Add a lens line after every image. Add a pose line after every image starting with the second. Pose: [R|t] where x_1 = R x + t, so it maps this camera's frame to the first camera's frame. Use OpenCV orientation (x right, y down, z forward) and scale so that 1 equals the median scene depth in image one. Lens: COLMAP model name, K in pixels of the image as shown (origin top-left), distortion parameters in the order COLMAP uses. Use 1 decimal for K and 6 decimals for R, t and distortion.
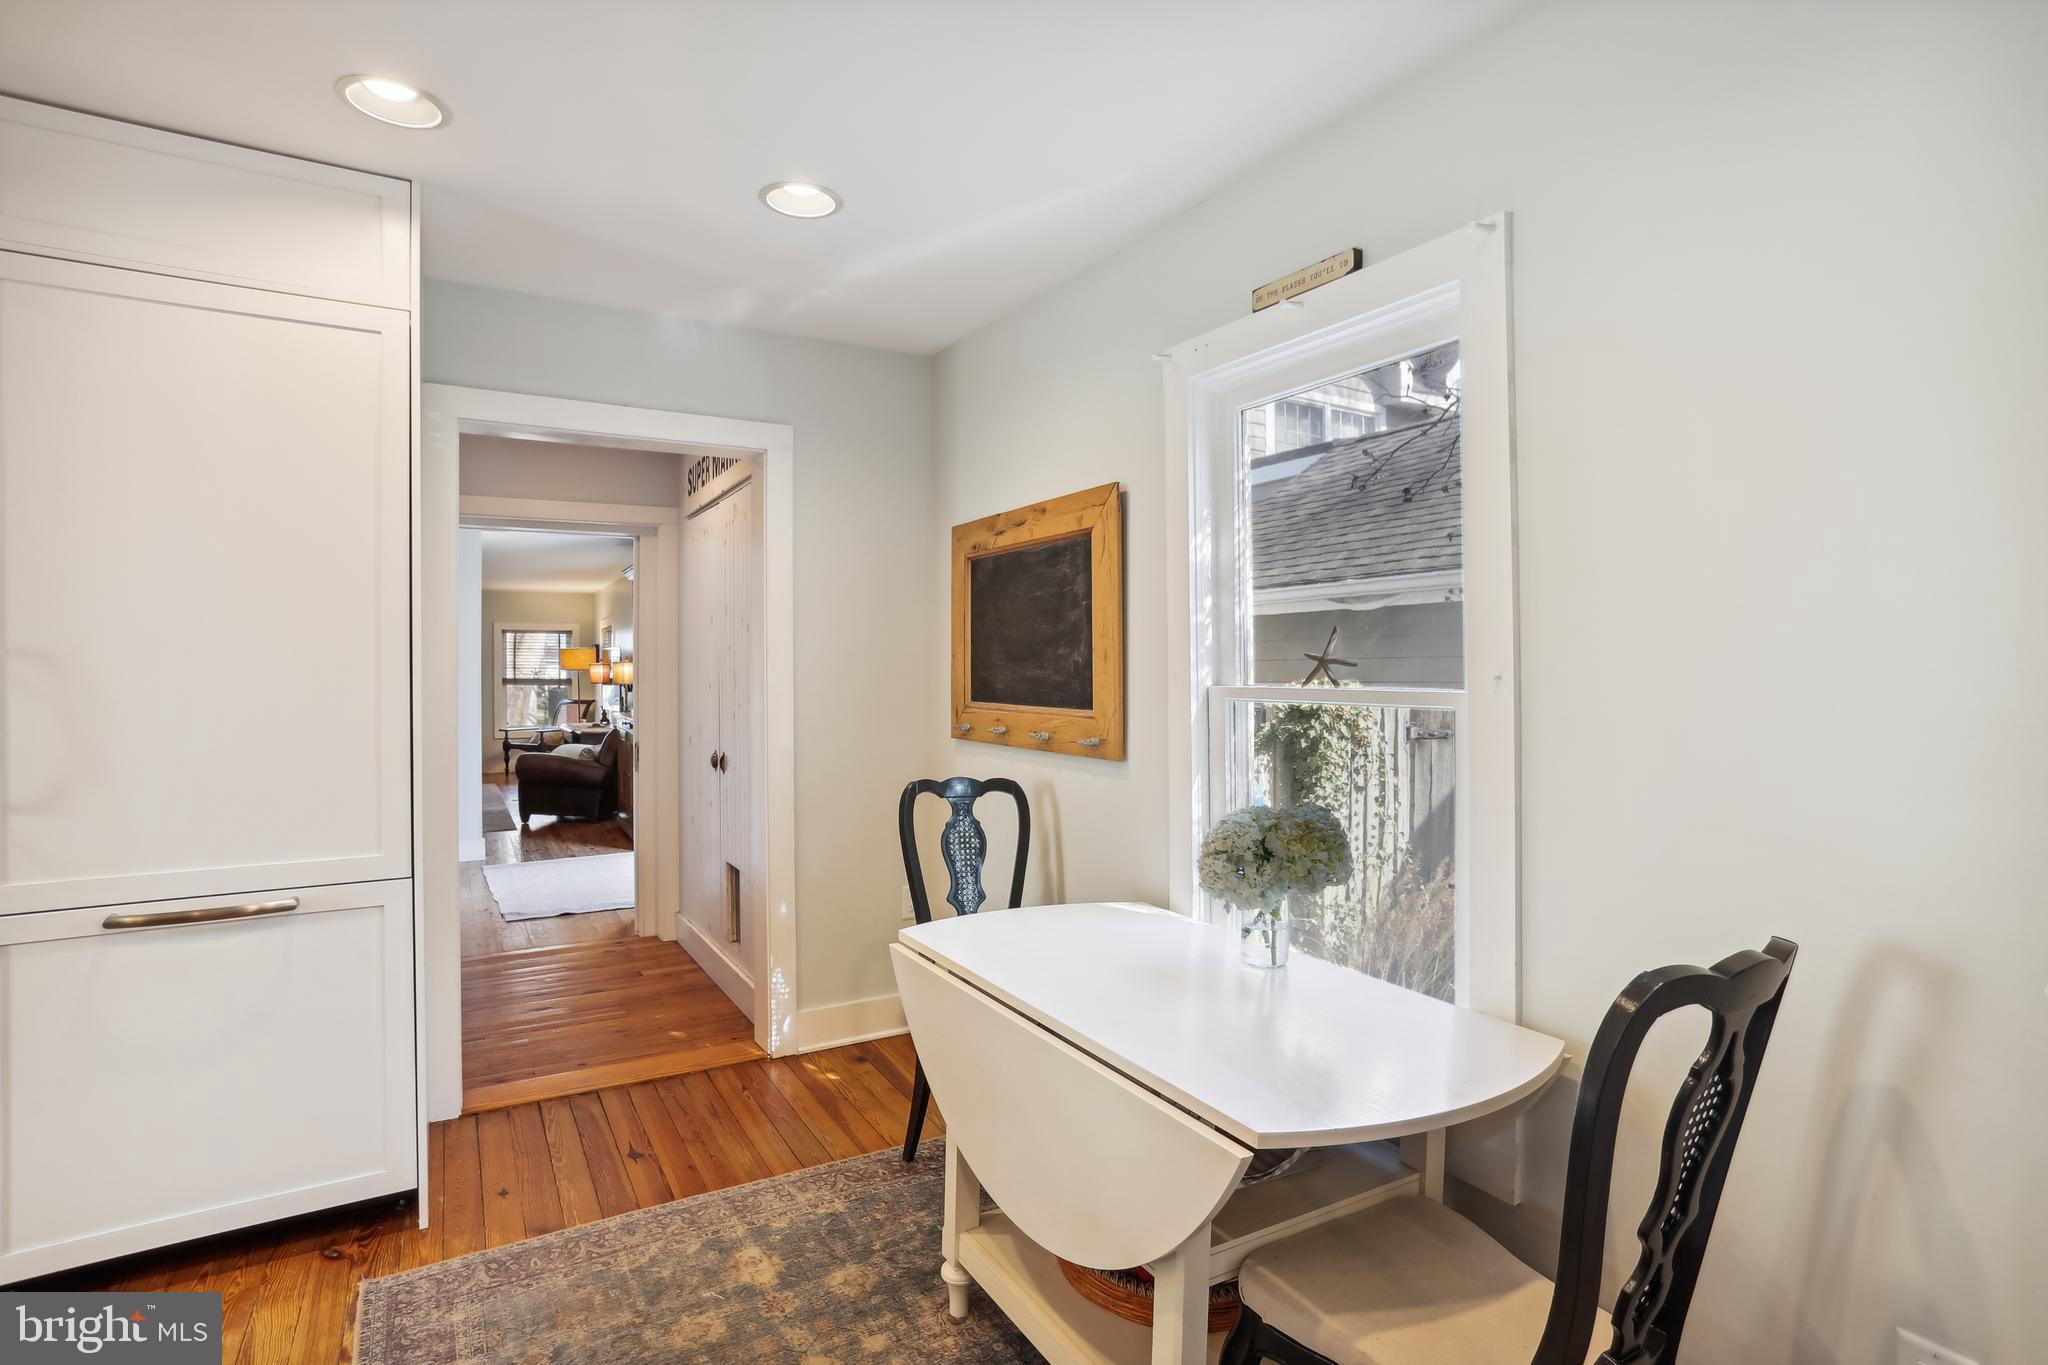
lens RADIAL K [[1016.5, 0, 1022.9], [0, 1016.5, 673.9], [0, 0, 1]] dist [-0.034204, 0.007864]
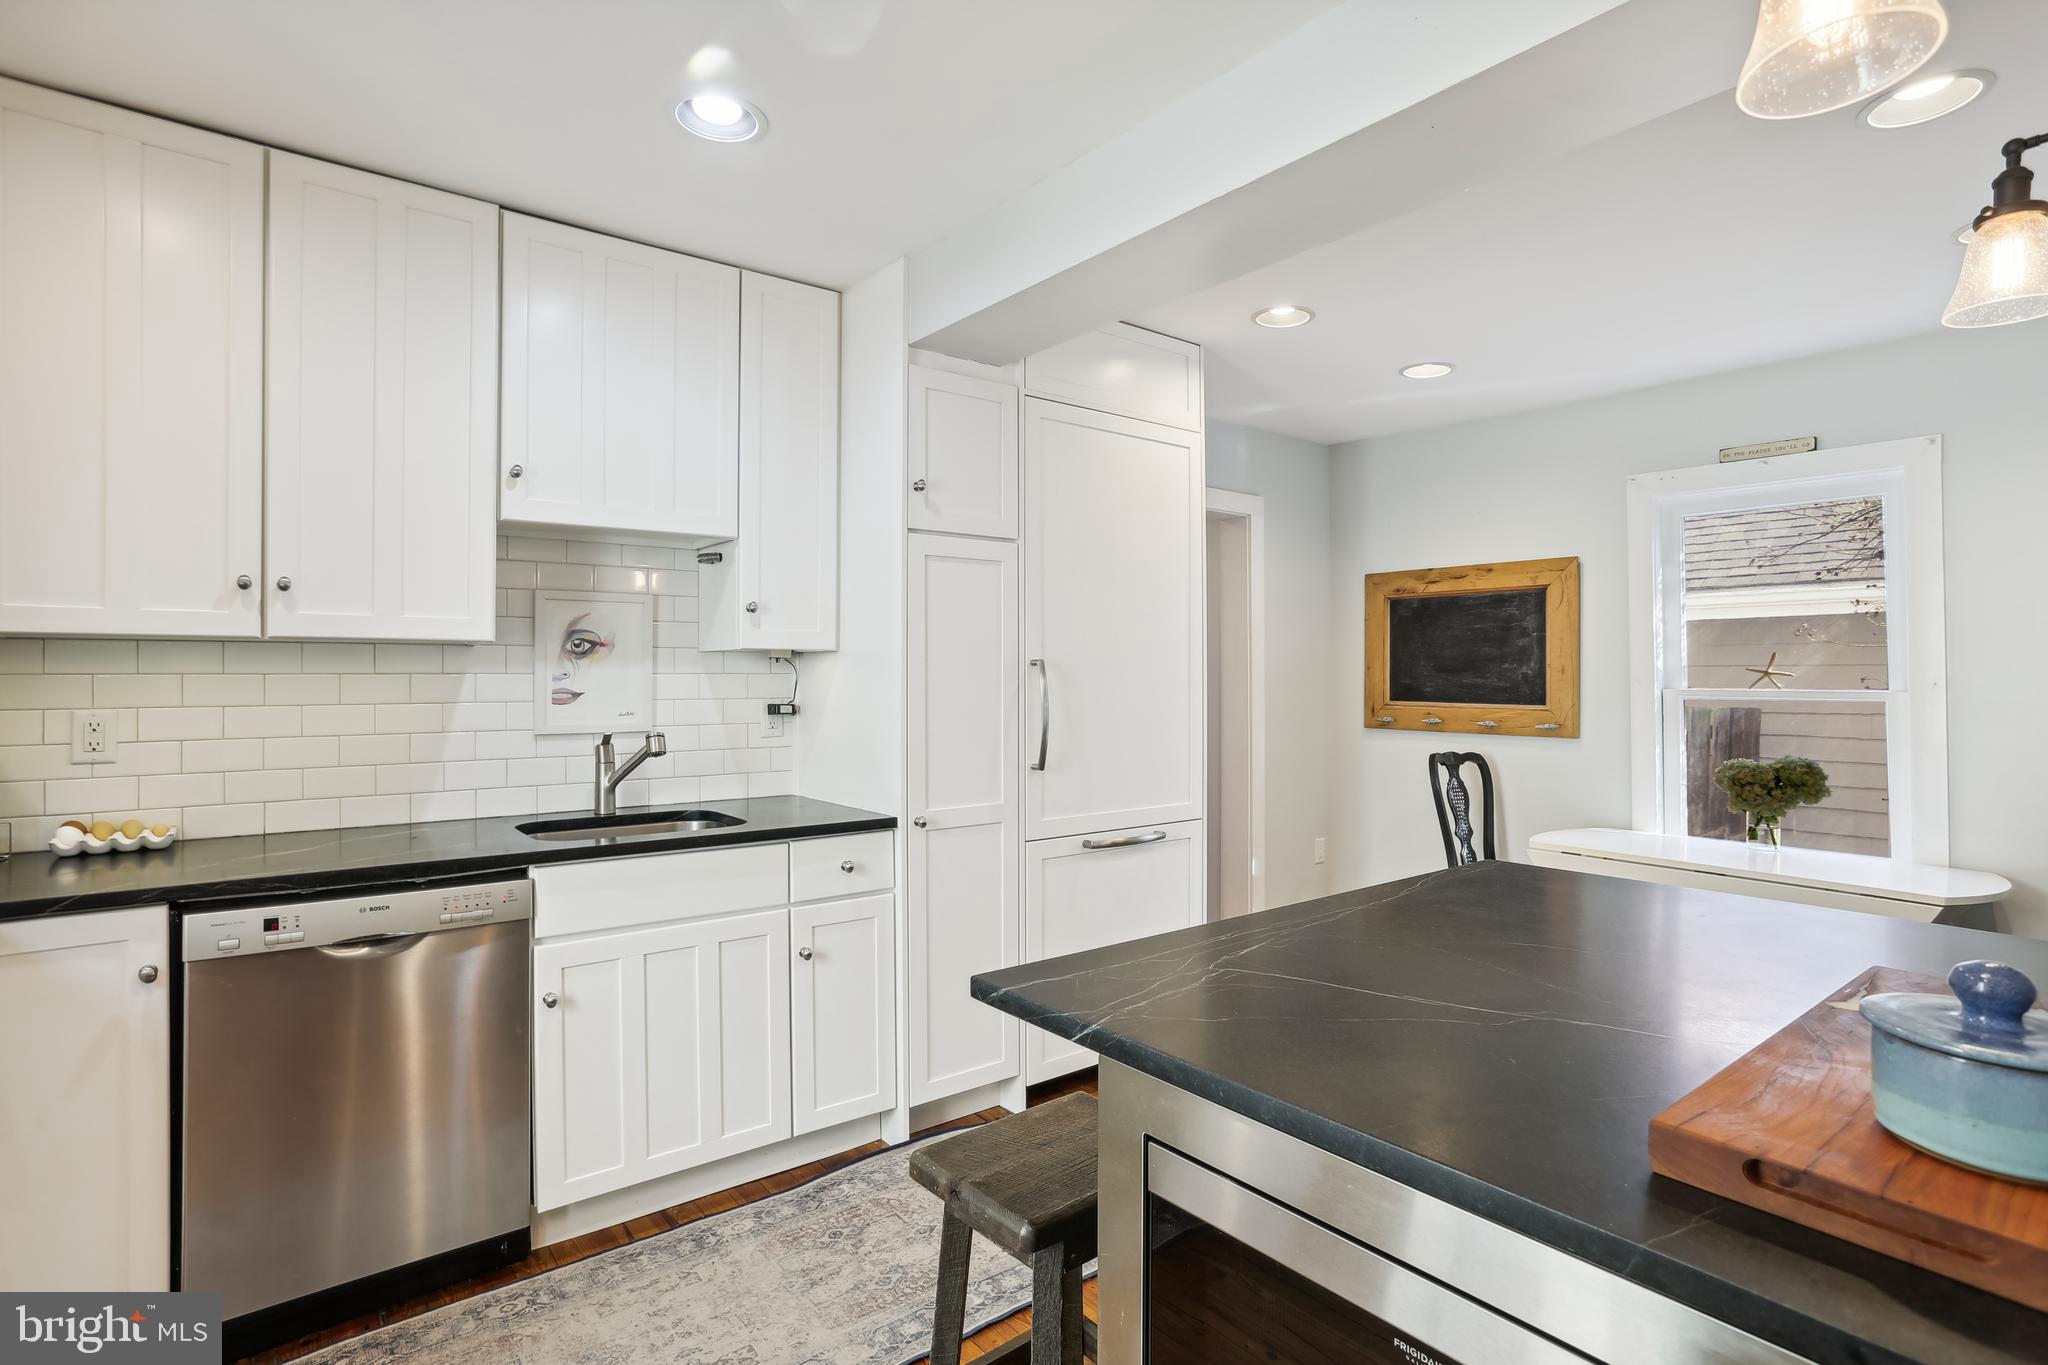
lens RADIAL K [[1016.5, 0, 984.8], [0, 1016.5, 675.4], [0, 0, 1]] dist [-0.034204, 0.007864]
pose [[0.992687, 0.002634, 0.120689, -0.905069], [-0.001761, 0.999971, -0.007342, 0.003649], [-0.120705, 0.007076, 0.992663, -0.367859]]
